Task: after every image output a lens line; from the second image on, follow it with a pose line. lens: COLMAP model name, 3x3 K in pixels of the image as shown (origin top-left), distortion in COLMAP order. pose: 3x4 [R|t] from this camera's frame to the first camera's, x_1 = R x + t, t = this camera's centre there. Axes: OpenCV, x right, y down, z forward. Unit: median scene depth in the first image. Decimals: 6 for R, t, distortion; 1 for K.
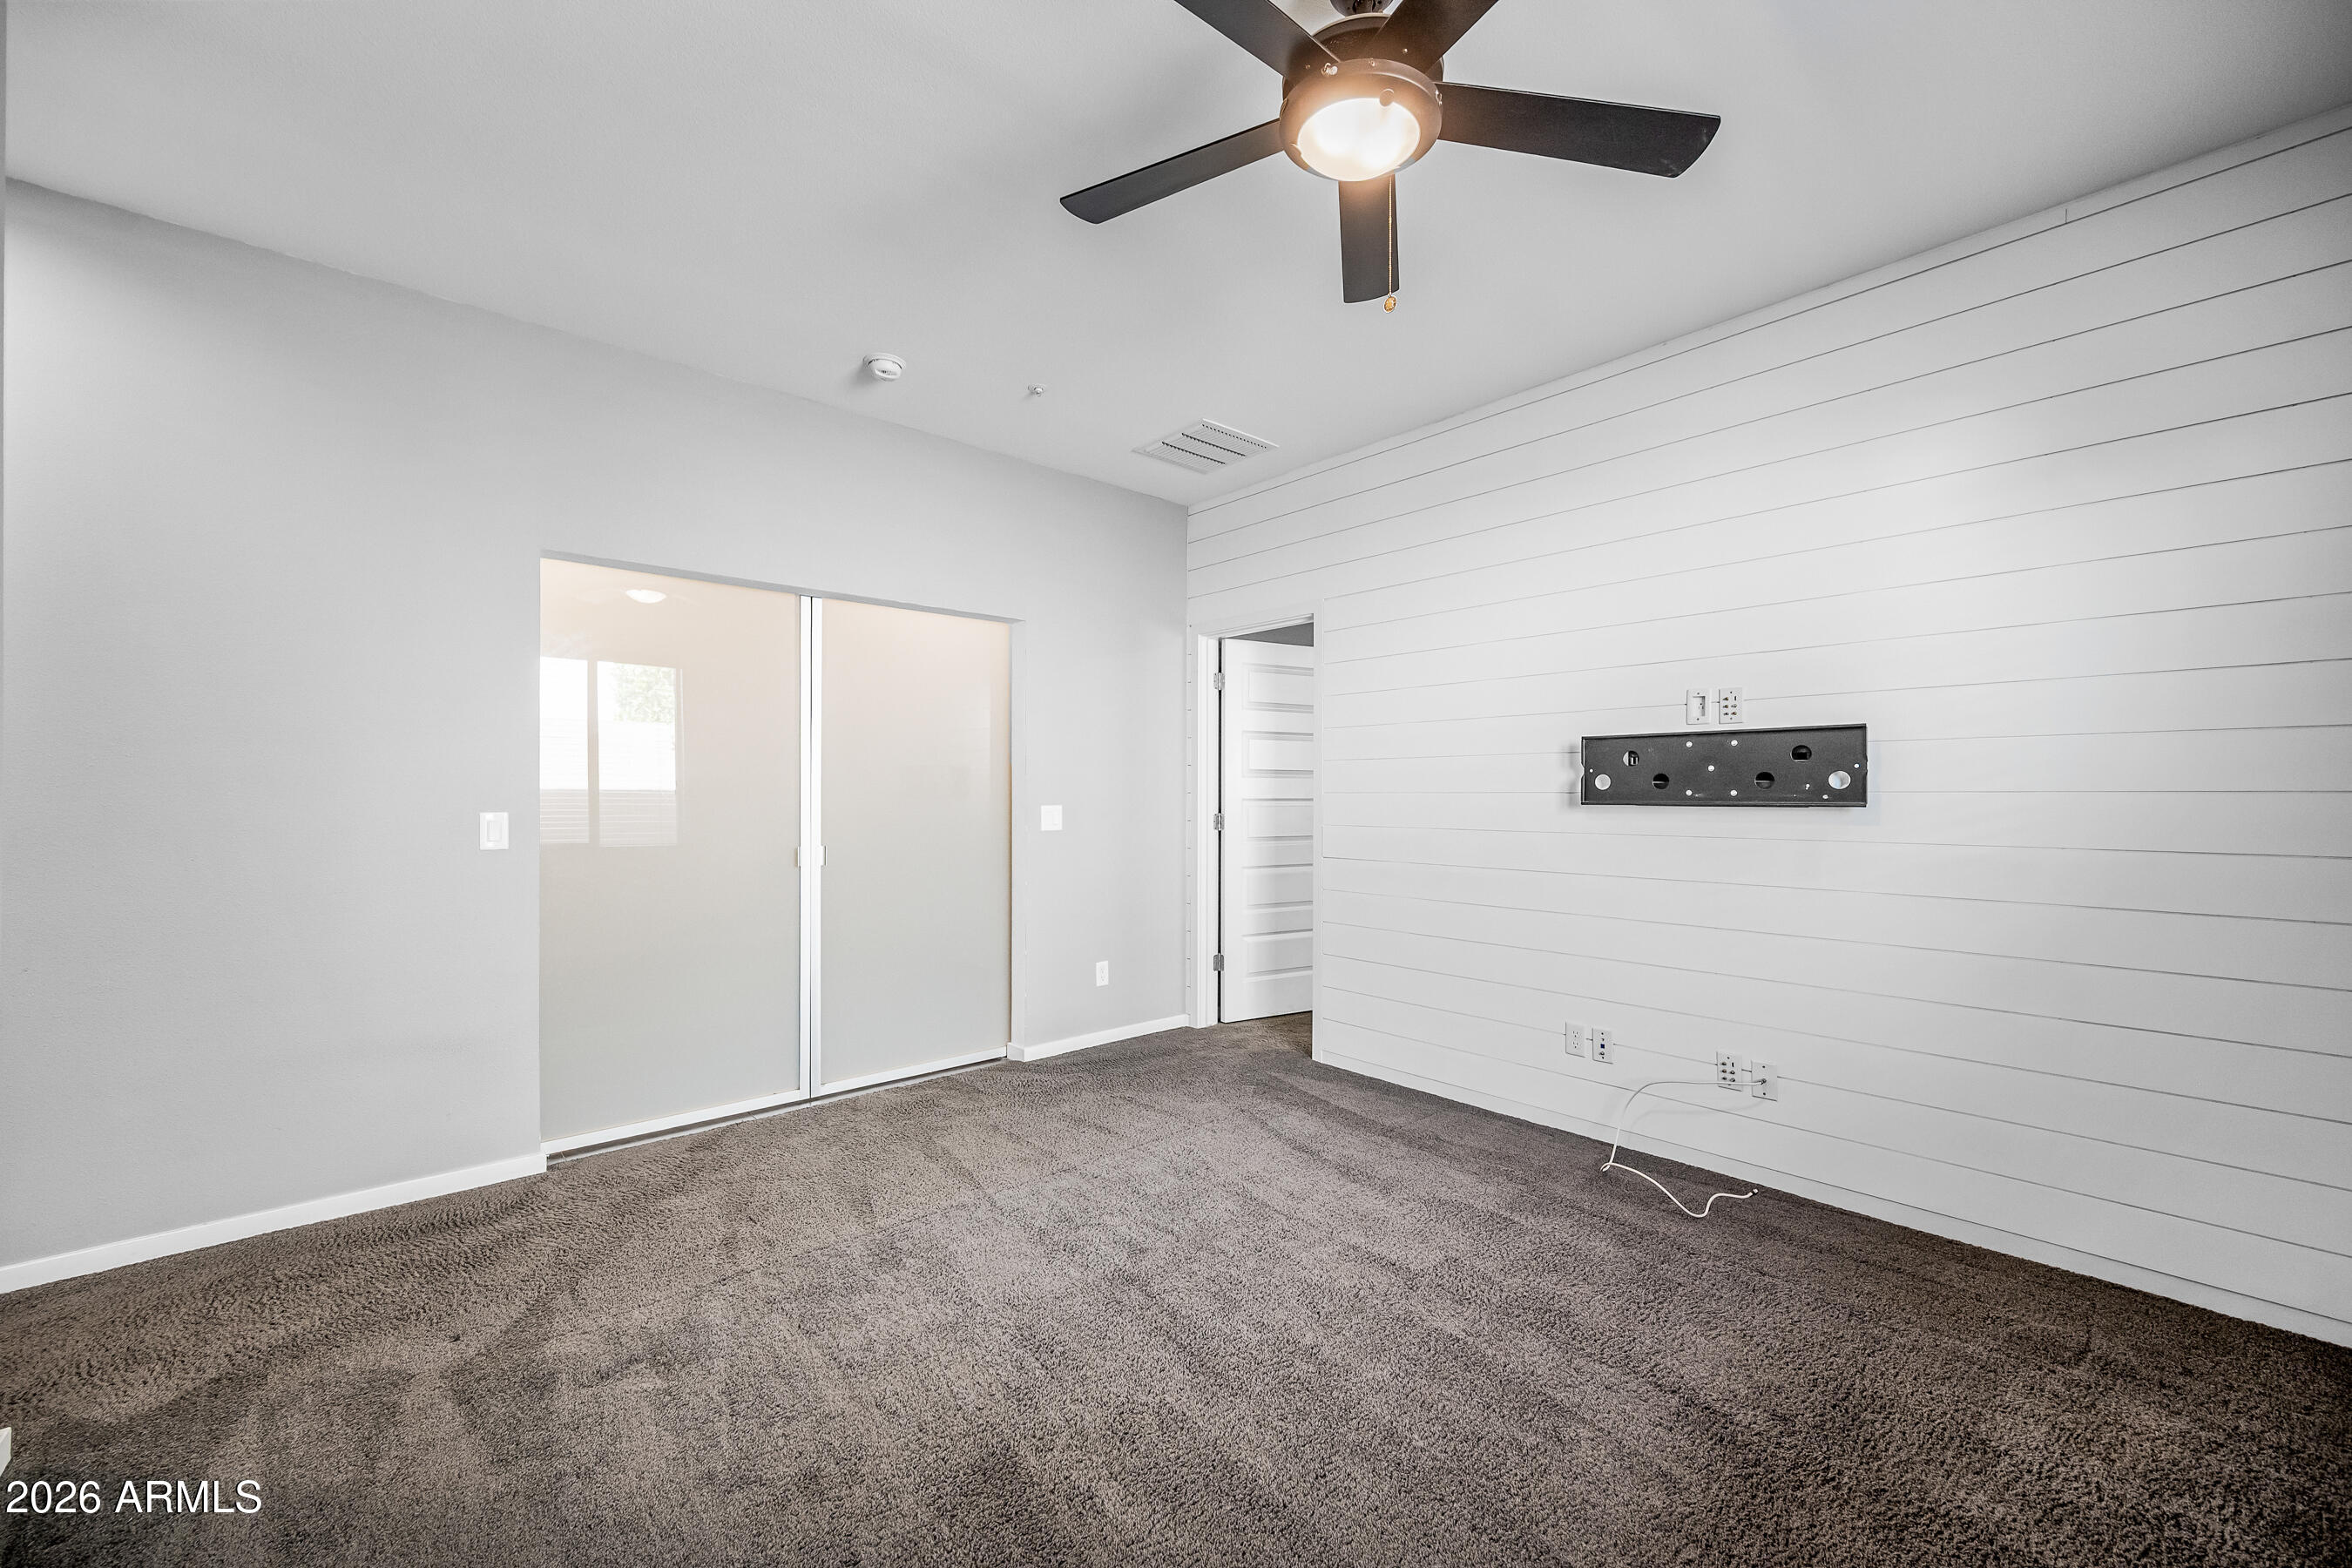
lens RADIAL K [[922.4, 0, 1176.4], [0, 922.4, 788.6], [0, 0, 1]] dist [-0.000243, 0.000323]
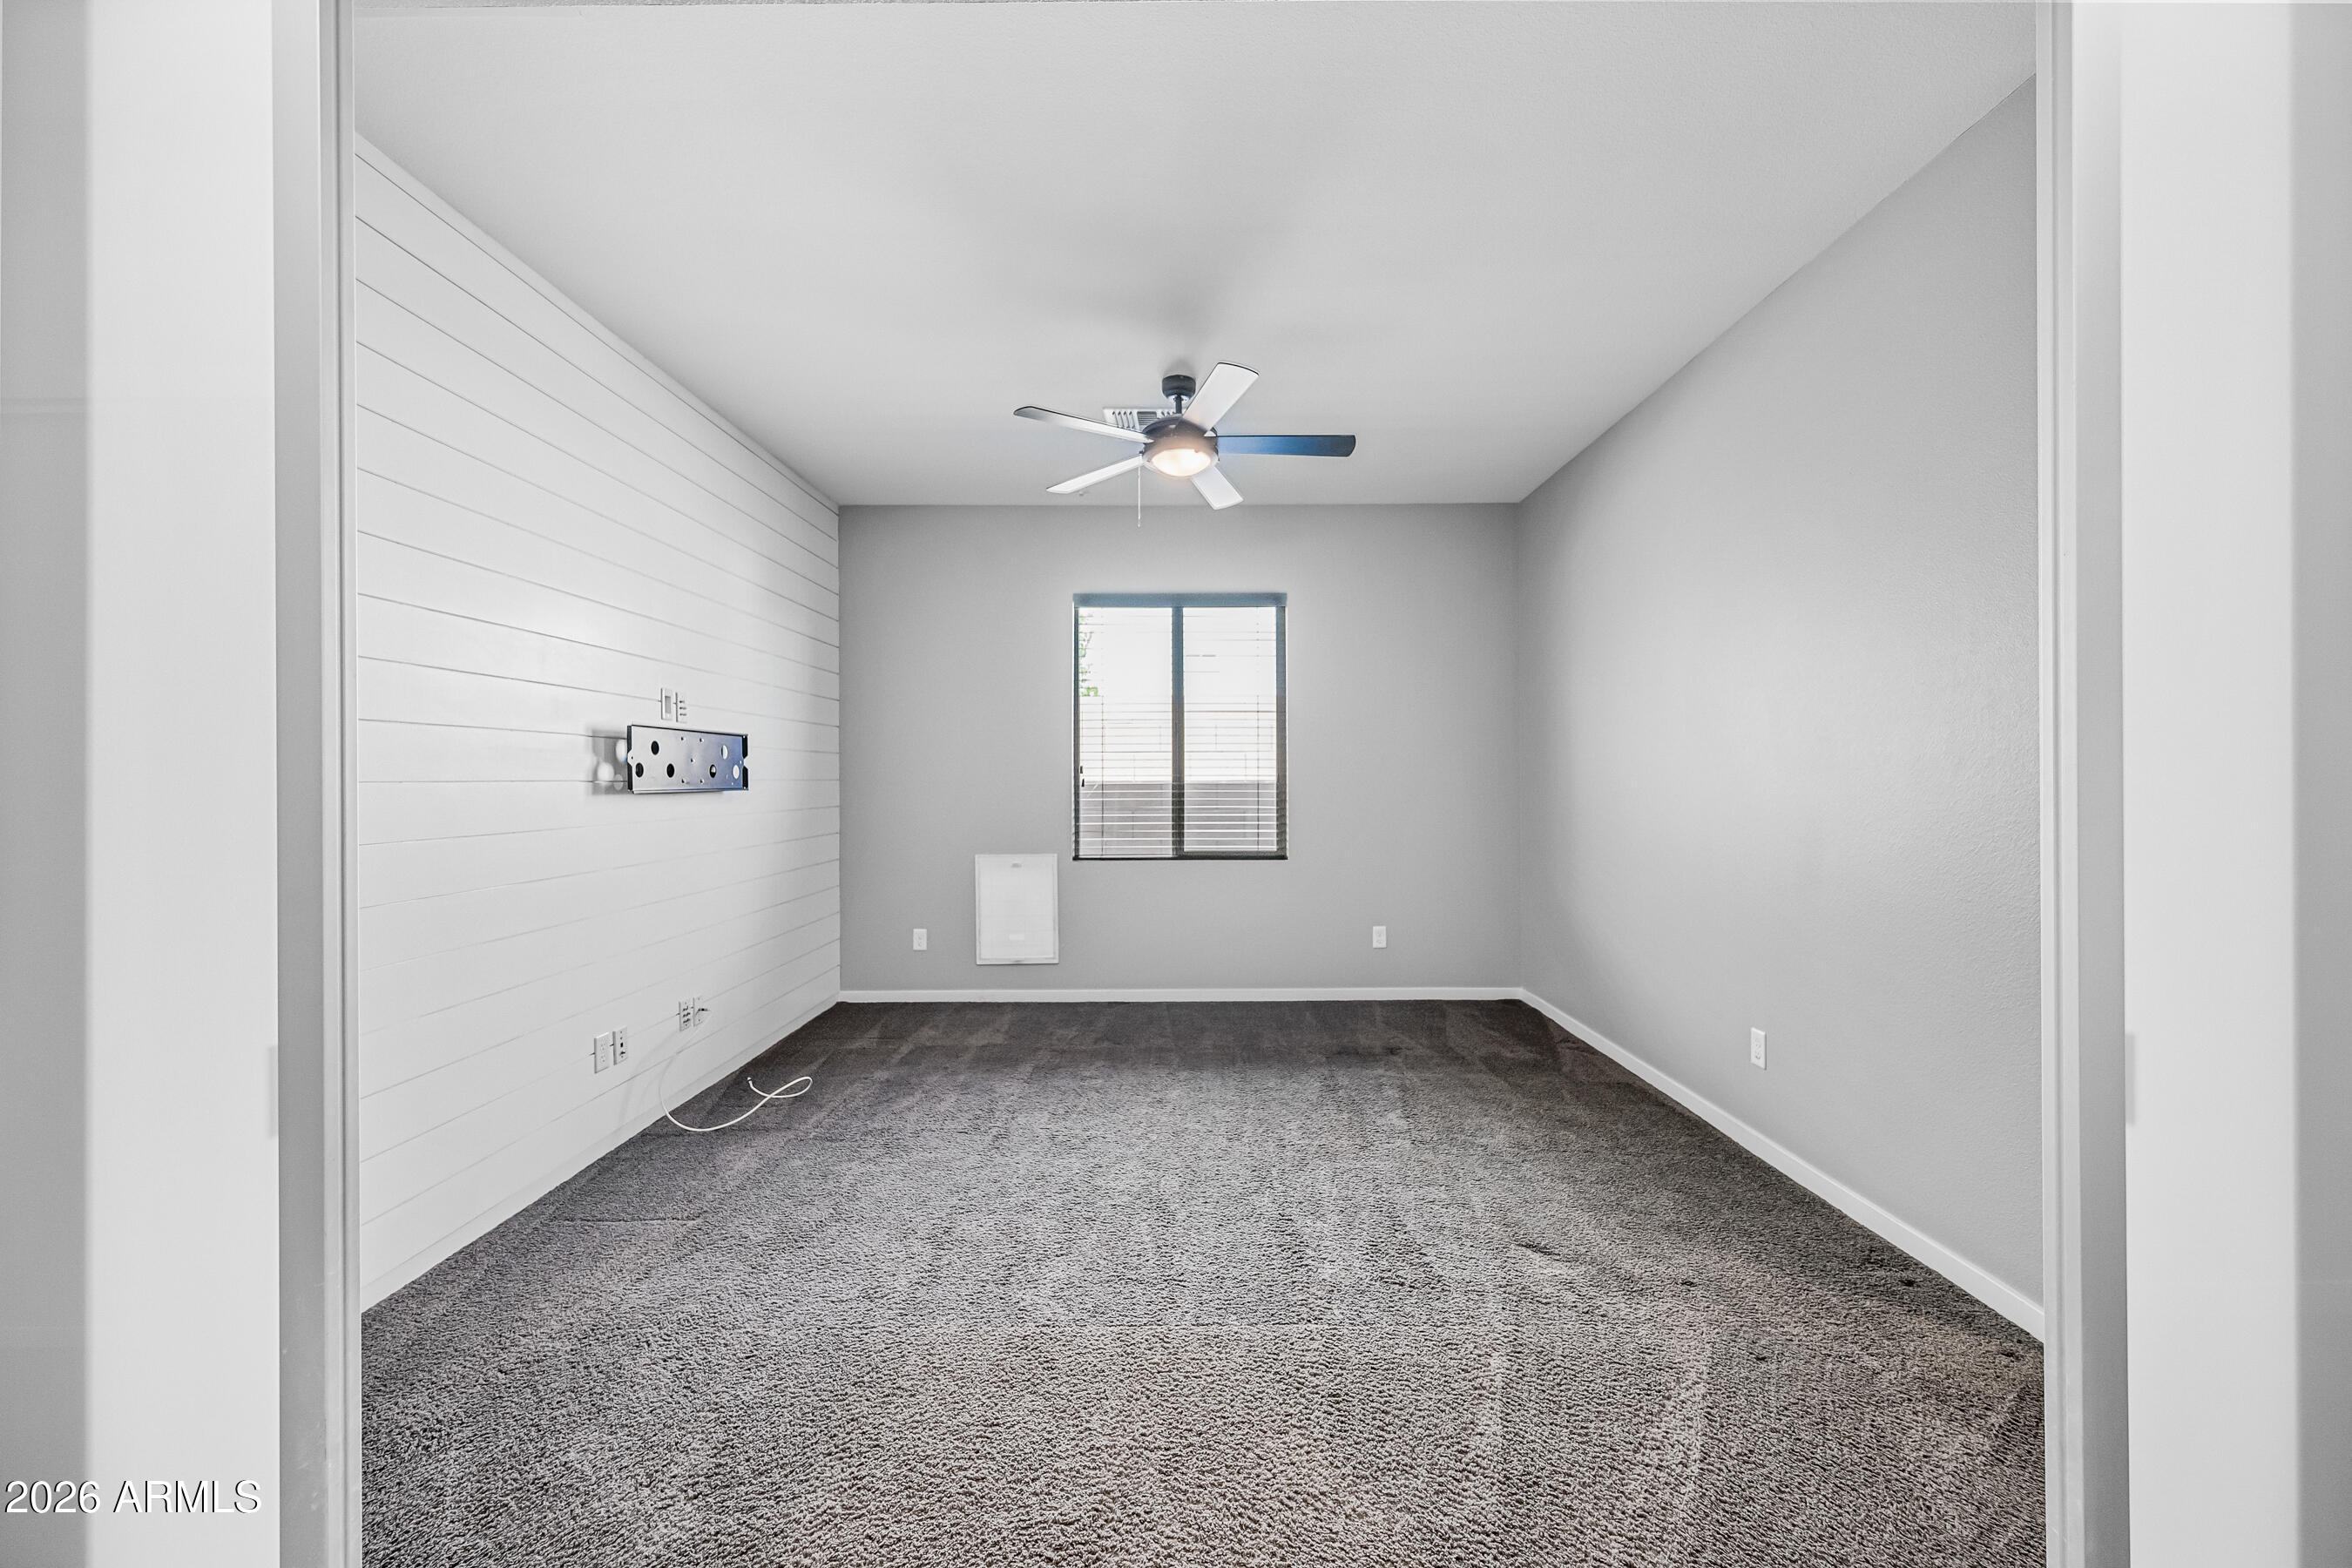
lens RADIAL K [[940.9, 0, 1198.6], [0, 940.9, 786.2], [0, 0, 1]] dist [-0.000693, 0.000132]
pose [[-0.762537, -0.006935, 0.646908, -0.624446], [-0.005976, 0.999975, 0.003675, 0.002613], [-0.646917, -0.001063, -0.762559, 1.352514]]
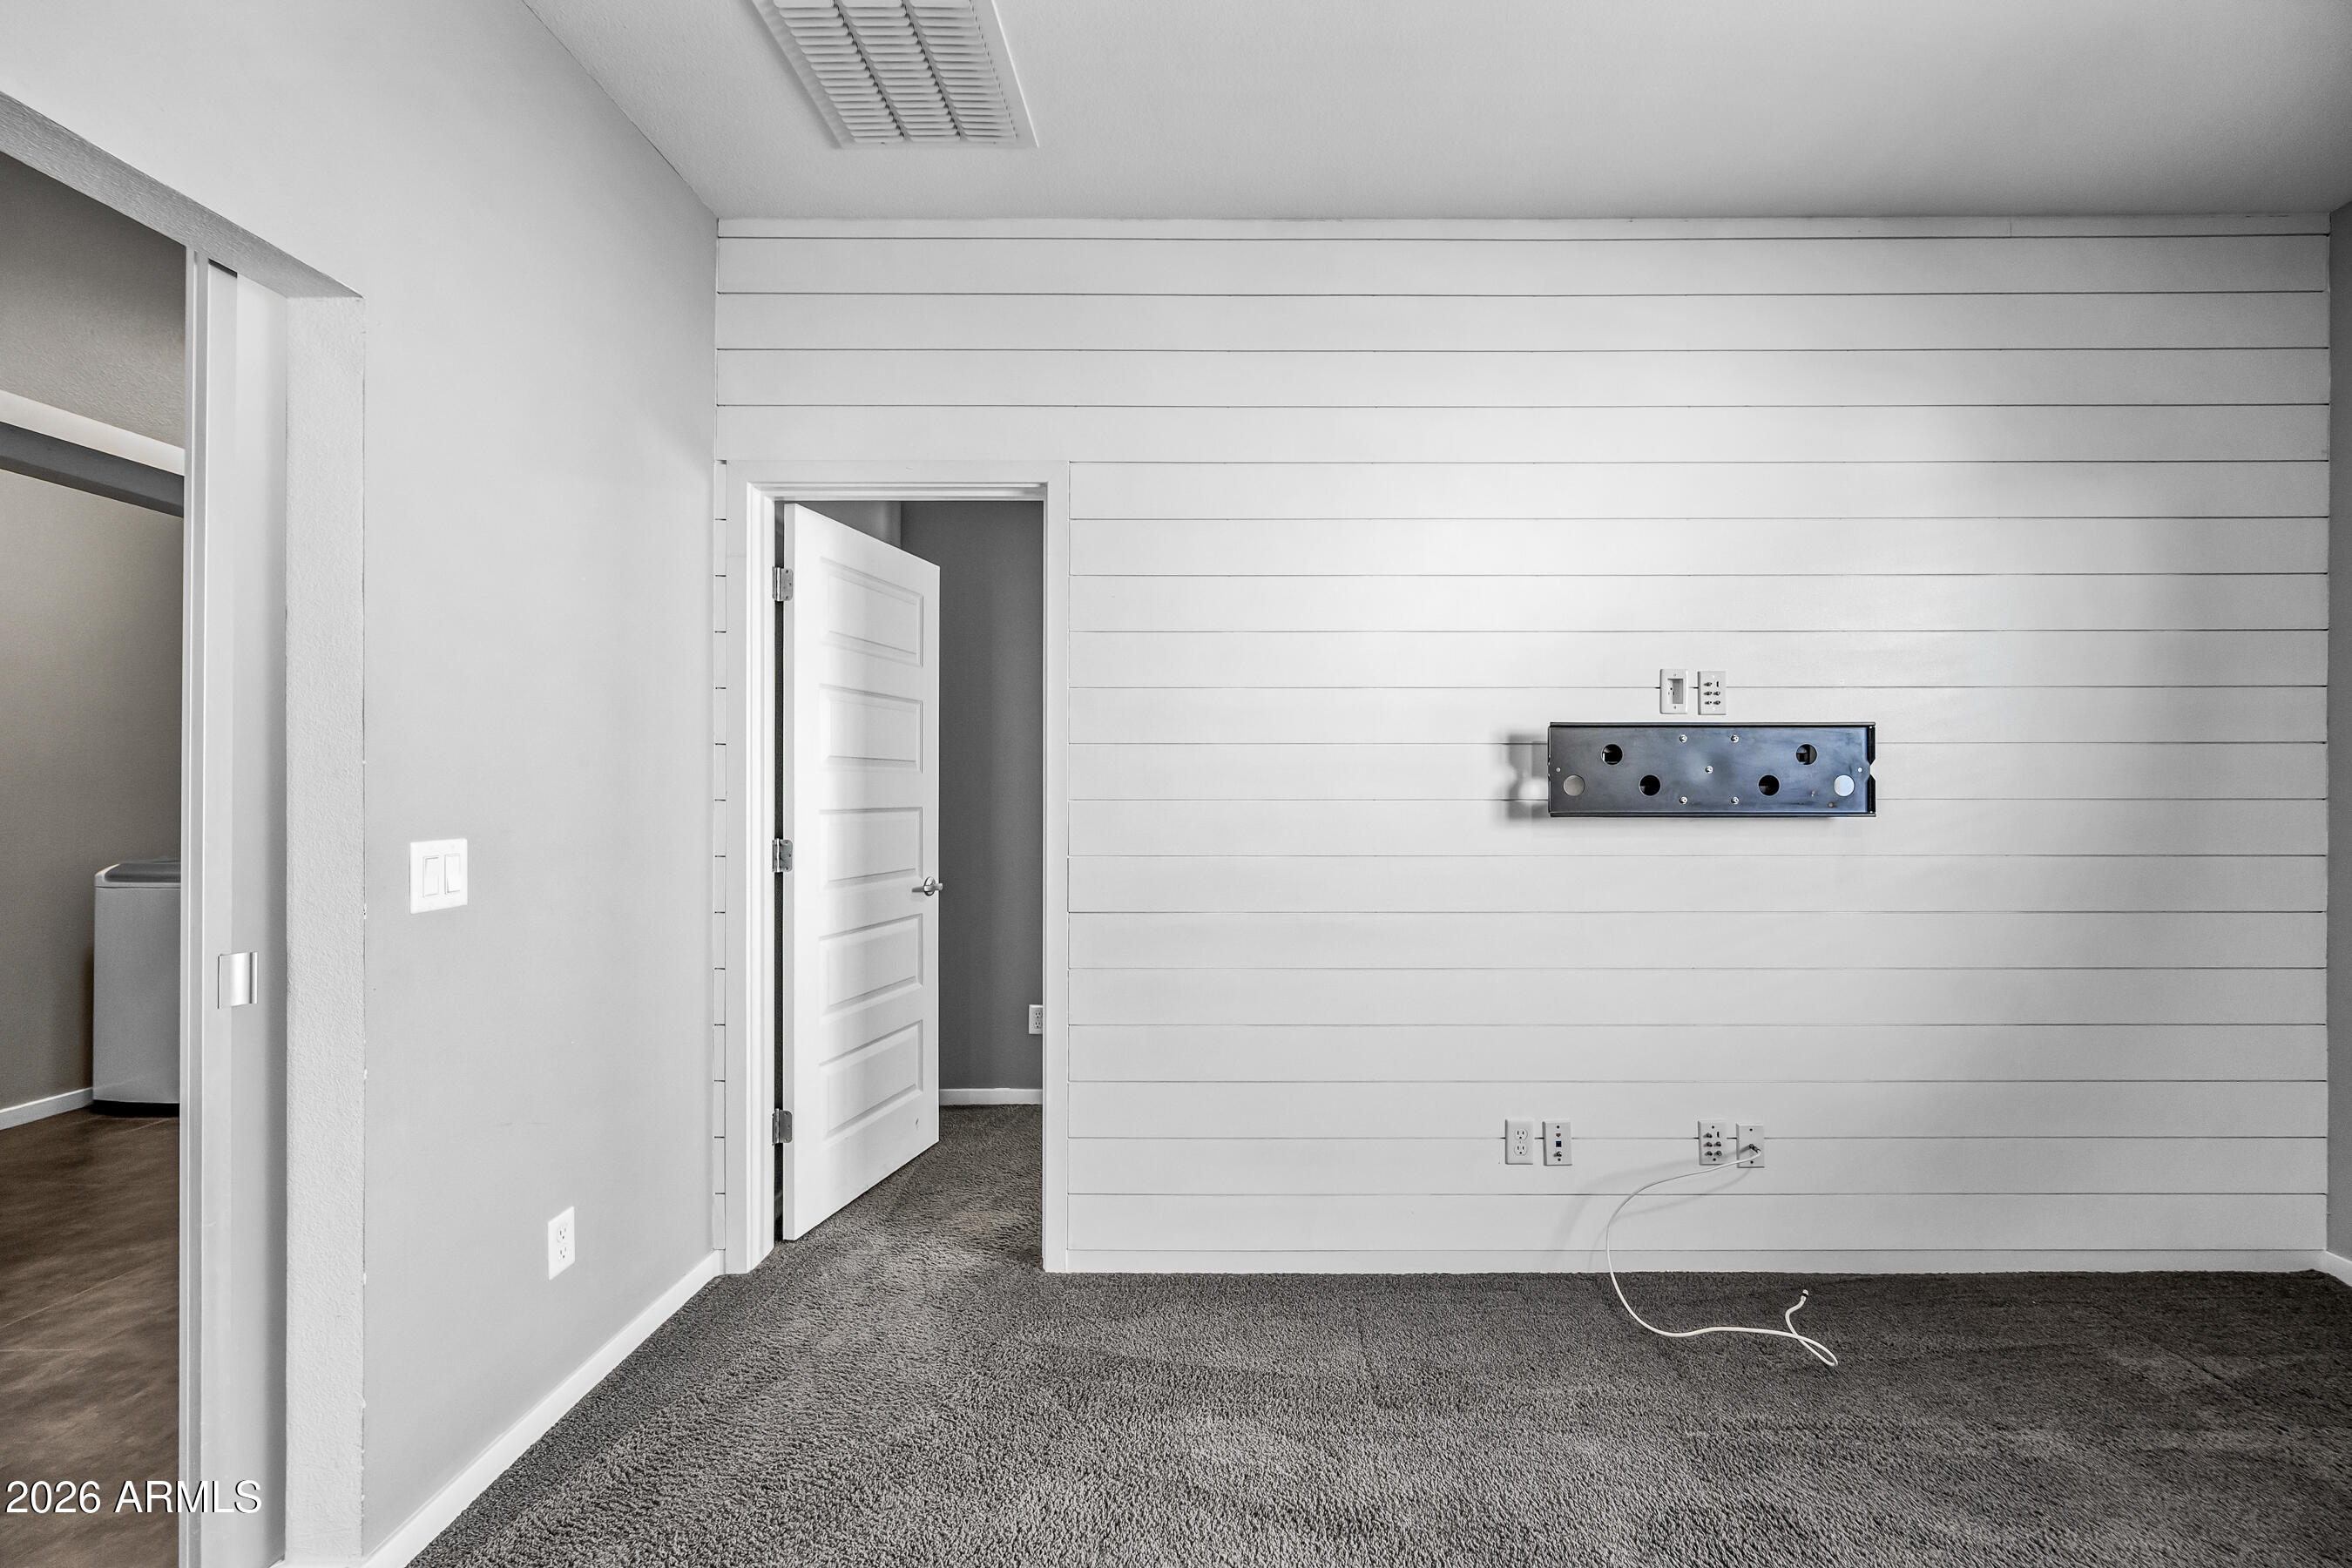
lens RADIAL K [[940.9, 0, 1198.6], [0, 940.9, 786.2], [0, 0, 1]] dist [-0.000693, 0.000132]
pose [[0.662974, 0.000618, 0.748642, -0.289557], [-0.003984, 0.999988, 0.002704, -0.007498], [-0.748632, -0.004775, 0.662969, 0.715148]]
